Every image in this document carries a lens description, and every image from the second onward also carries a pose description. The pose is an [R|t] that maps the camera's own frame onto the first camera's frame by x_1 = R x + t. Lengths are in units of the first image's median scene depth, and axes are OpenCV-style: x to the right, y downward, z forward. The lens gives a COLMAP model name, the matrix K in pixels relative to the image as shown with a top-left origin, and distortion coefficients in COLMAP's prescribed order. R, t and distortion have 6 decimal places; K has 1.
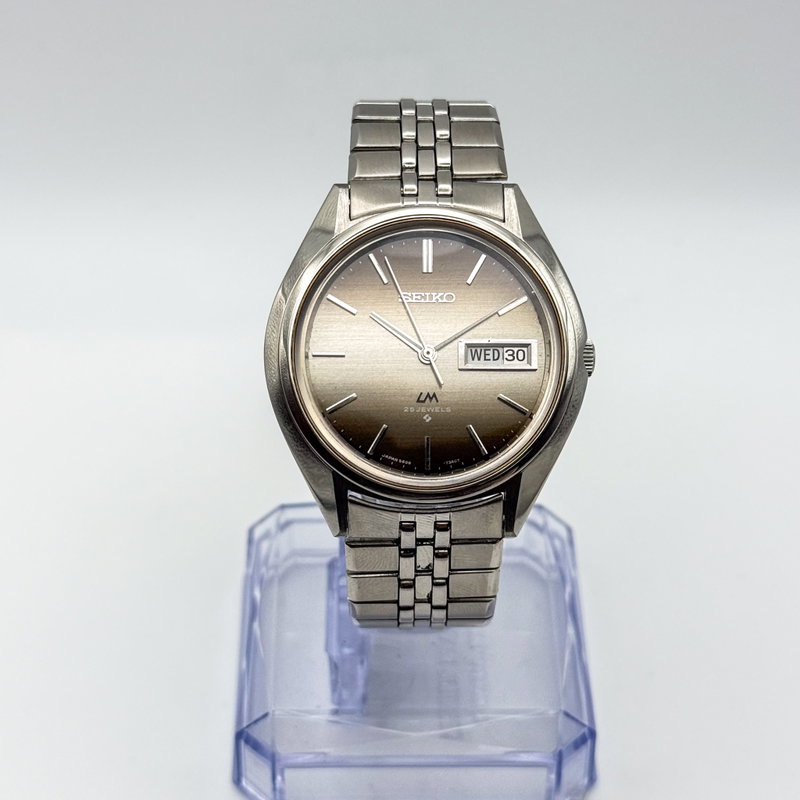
lens RADIAL K [[1985.0, 0, 402.9], [0, 1985.0, 399.5], [0, 0, 1]] dist [0.062249, 0.000000]
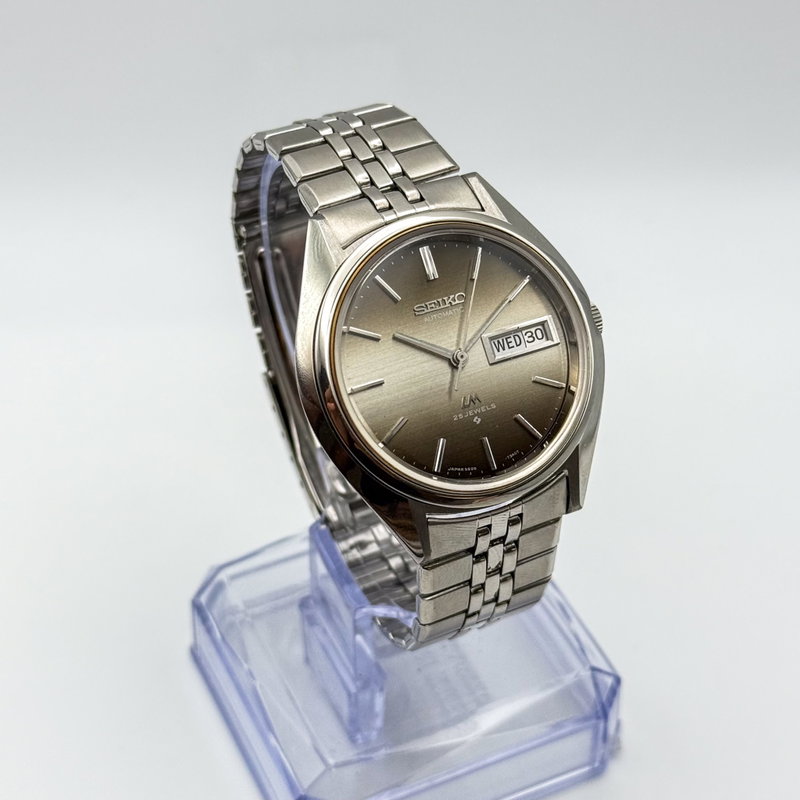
lens RADIAL K [[1985.0, 0, 400.4], [0, 1985.0, 403.2], [0, 0, 1]] dist [0.062249, 0.000000]
pose [[0.911627, -0.281381, 0.299603, -0.312181], [0.280043, 0.958769, 0.048346, -0.056422], [-0.300853, 0.039828, 0.952838, 0.065356]]
